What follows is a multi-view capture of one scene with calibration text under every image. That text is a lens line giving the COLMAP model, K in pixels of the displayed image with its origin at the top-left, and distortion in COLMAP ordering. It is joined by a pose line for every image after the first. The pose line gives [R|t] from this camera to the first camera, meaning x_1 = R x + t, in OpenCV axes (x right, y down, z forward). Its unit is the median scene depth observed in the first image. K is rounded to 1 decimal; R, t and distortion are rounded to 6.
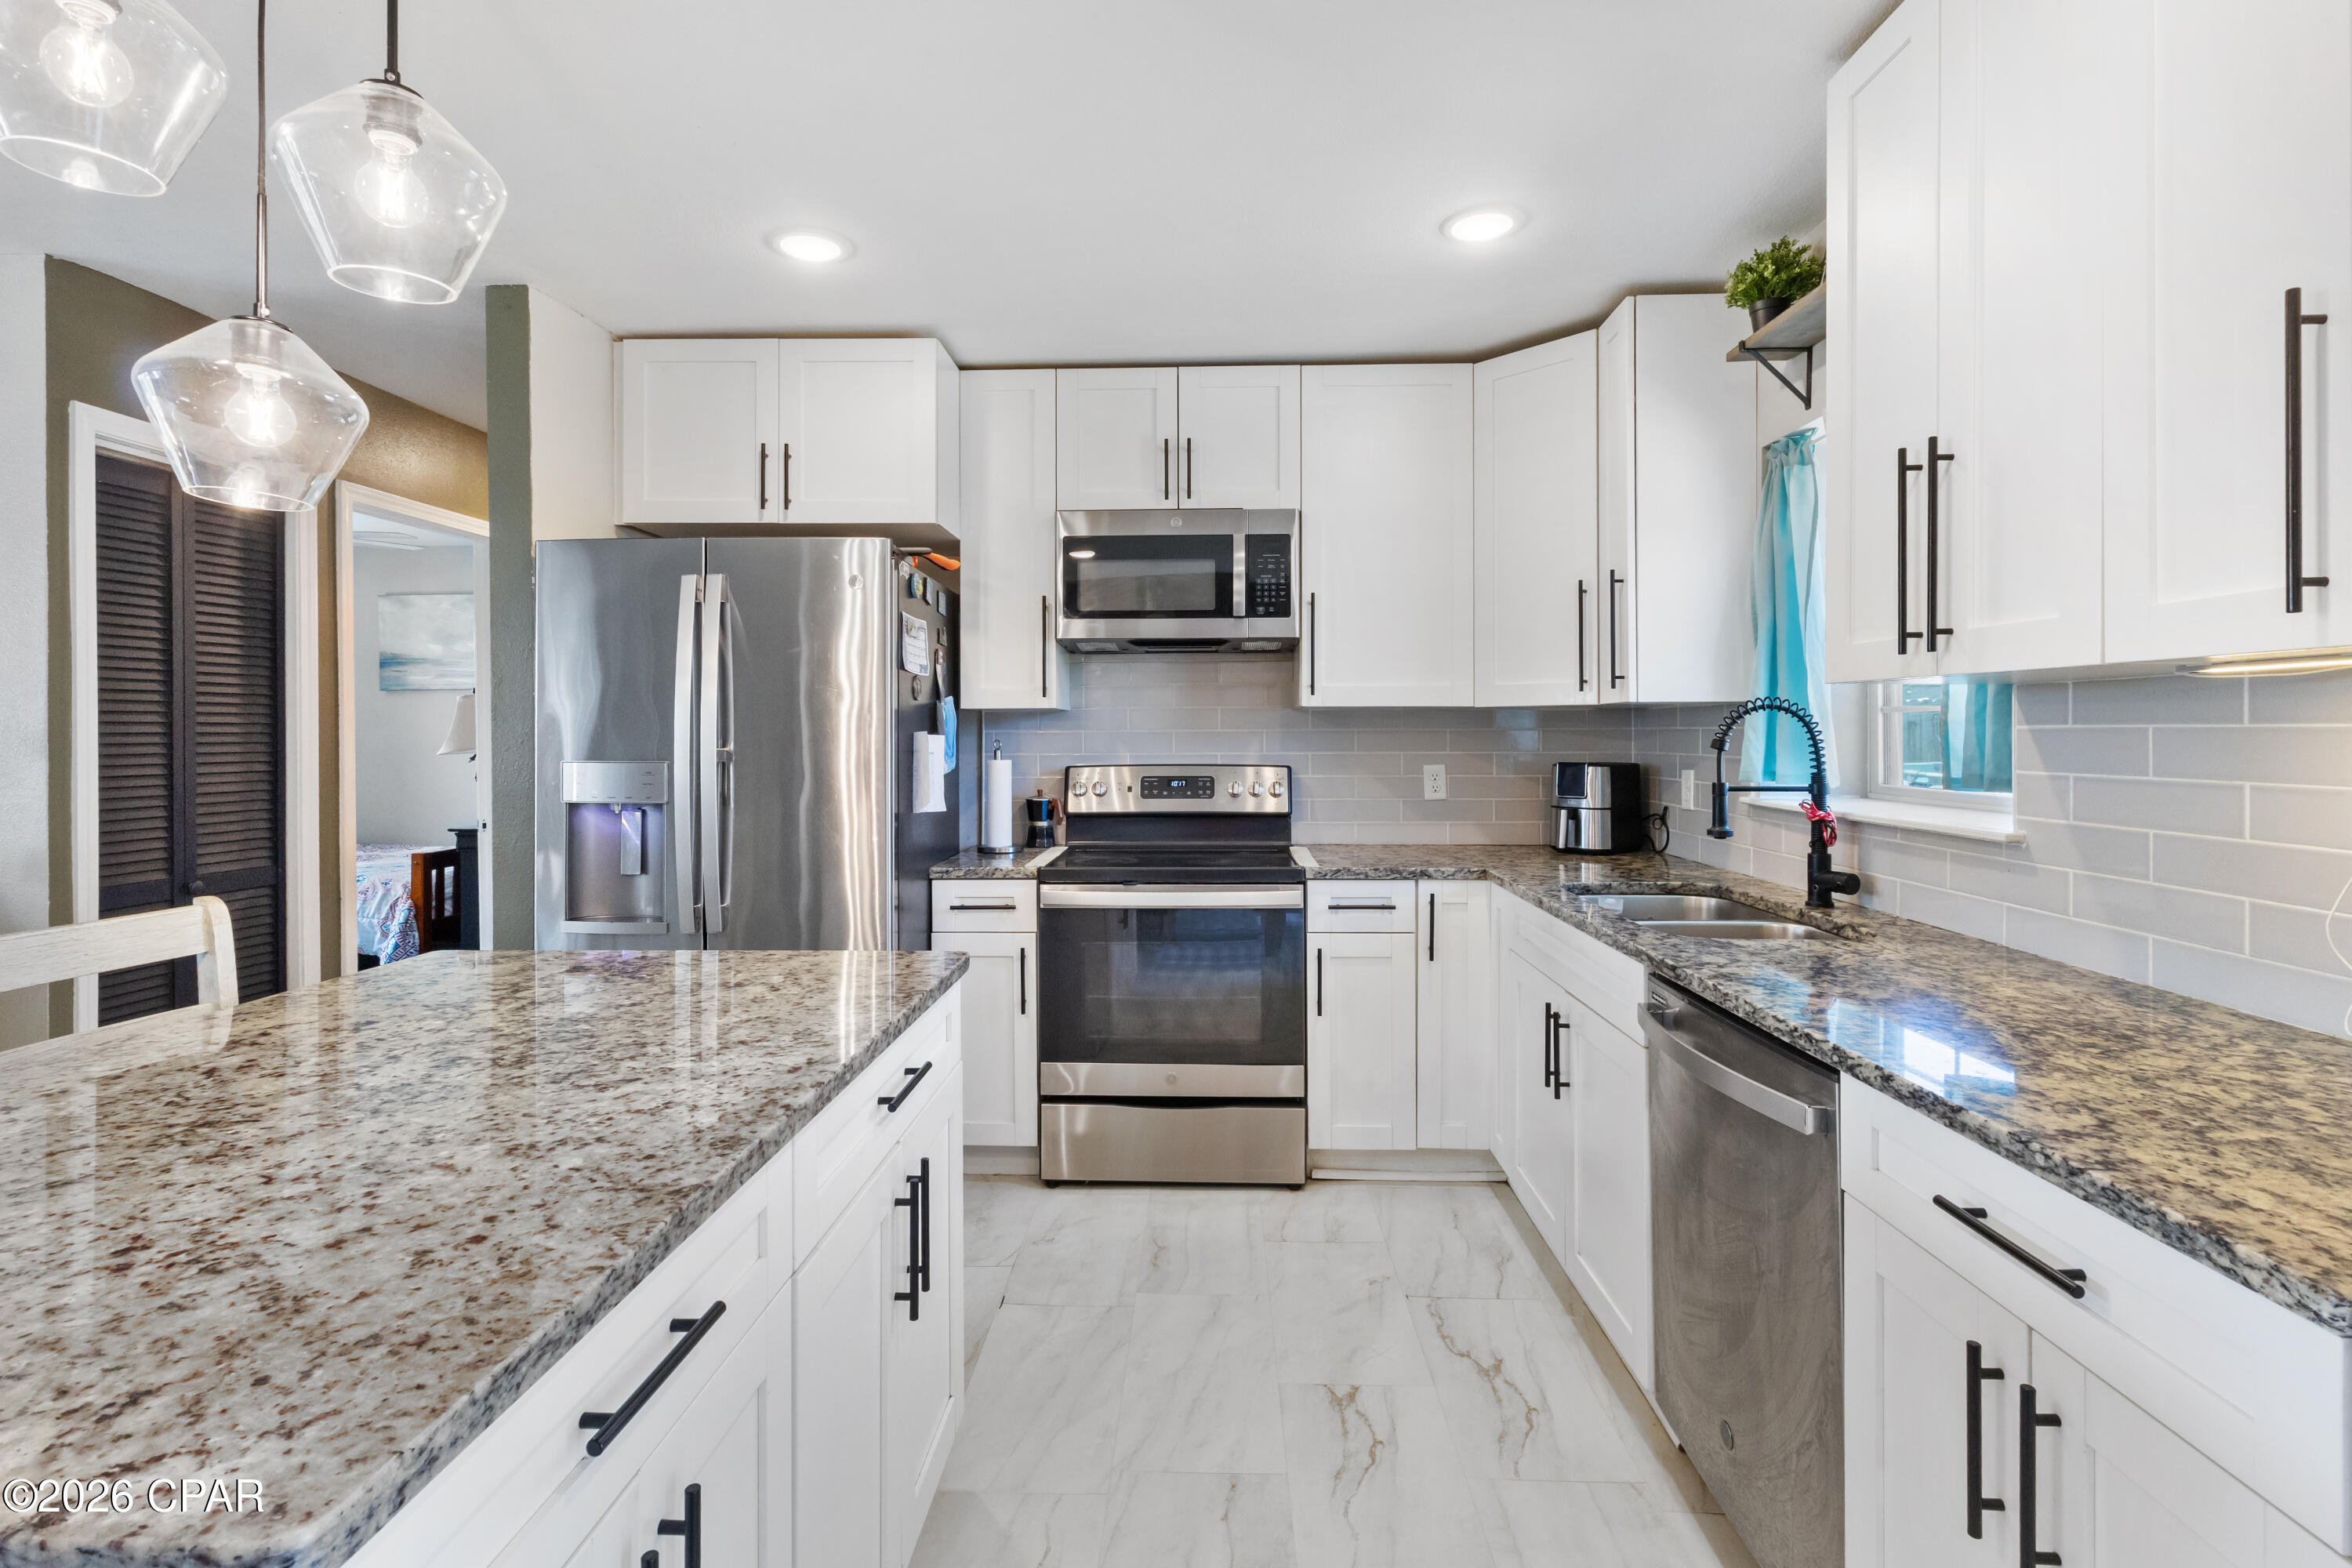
lens RADIAL K [[1102.4, 0, 1176.8], [0, 1102.4, 739.2], [0, 0, 1]] dist [0.000779, -0.000645]
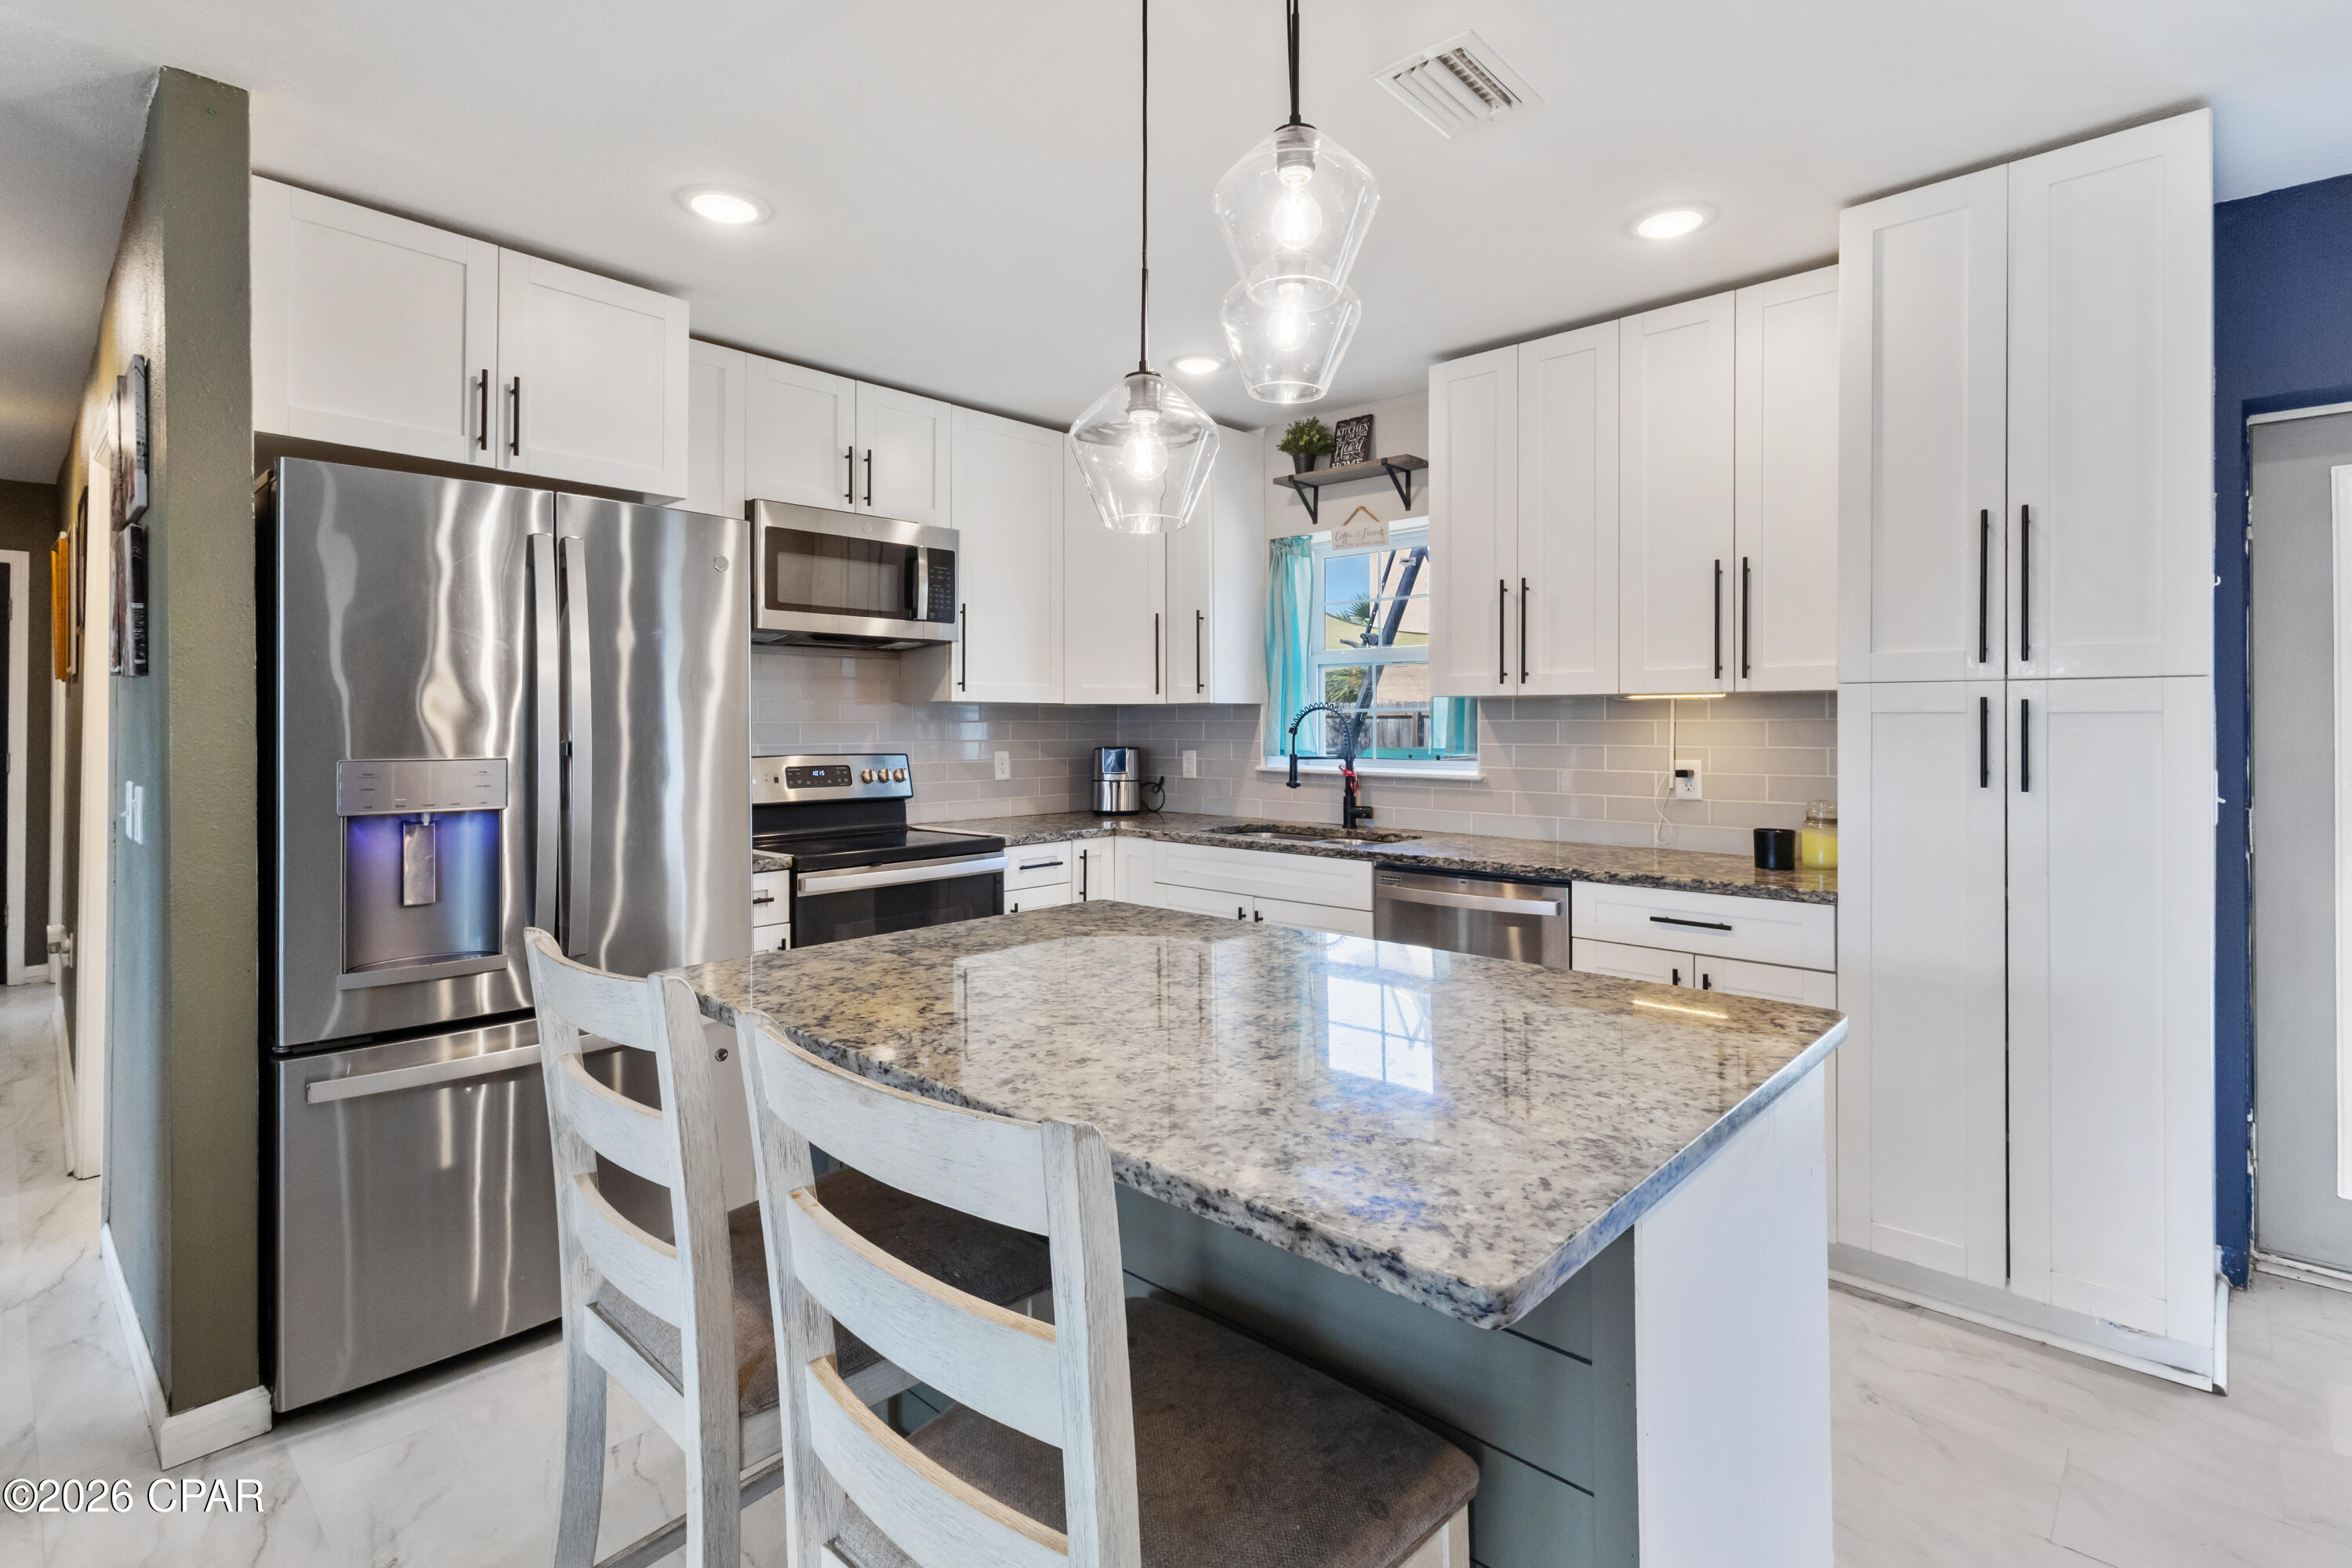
lens RADIAL K [[1102.4, 0, 1180.2], [0, 1102.4, 717.7], [0, 0, 1]] dist [0.000779, -0.000645]
pose [[0.656399, 0.005137, 0.754397, -0.697363], [0.004788, 0.999928, -0.010974, 0.001600], [-0.754399, 0.010815, 0.656327, 0.078266]]
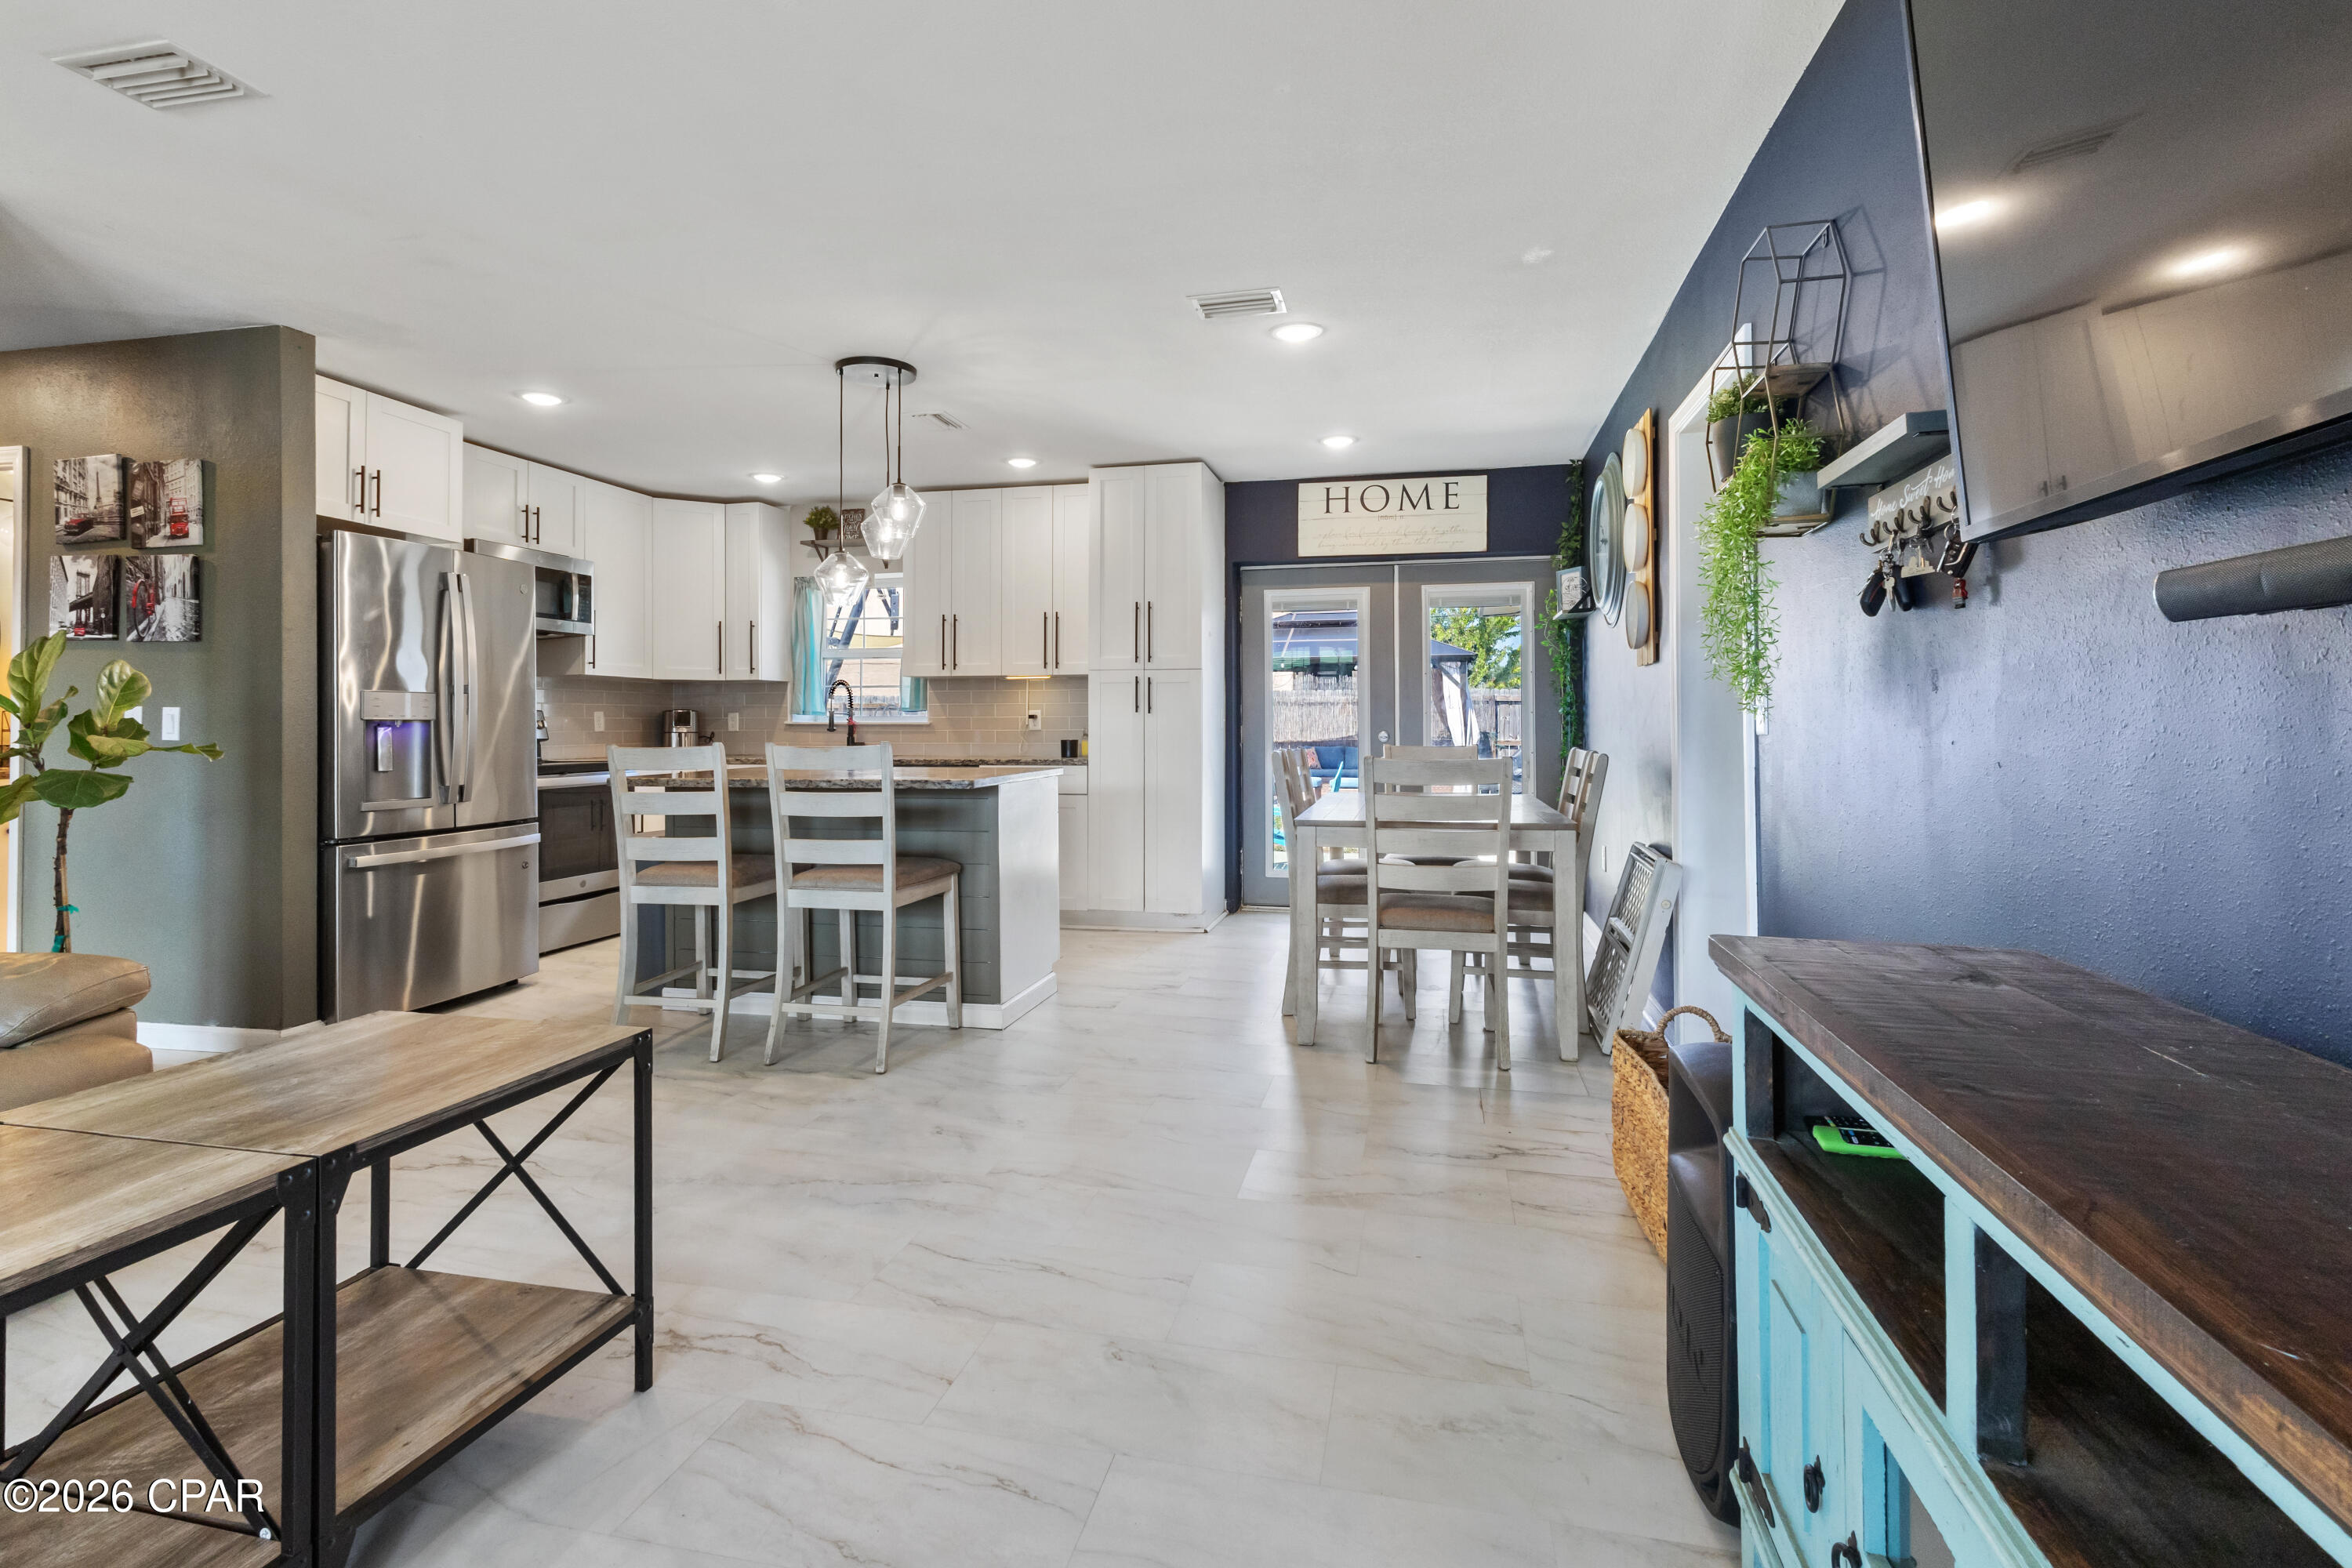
lens RADIAL K [[1102.4, 0, 1166.2], [0, 1102.4, 717.9], [0, 0, 1]] dist [0.000779, -0.000645]
pose [[0.197157, 0.006938, 0.980347, -1.638639], [0.008760, 0.999923, -0.008838, 0.072240], [-0.980333, 0.010330, 0.197081, -0.273196]]
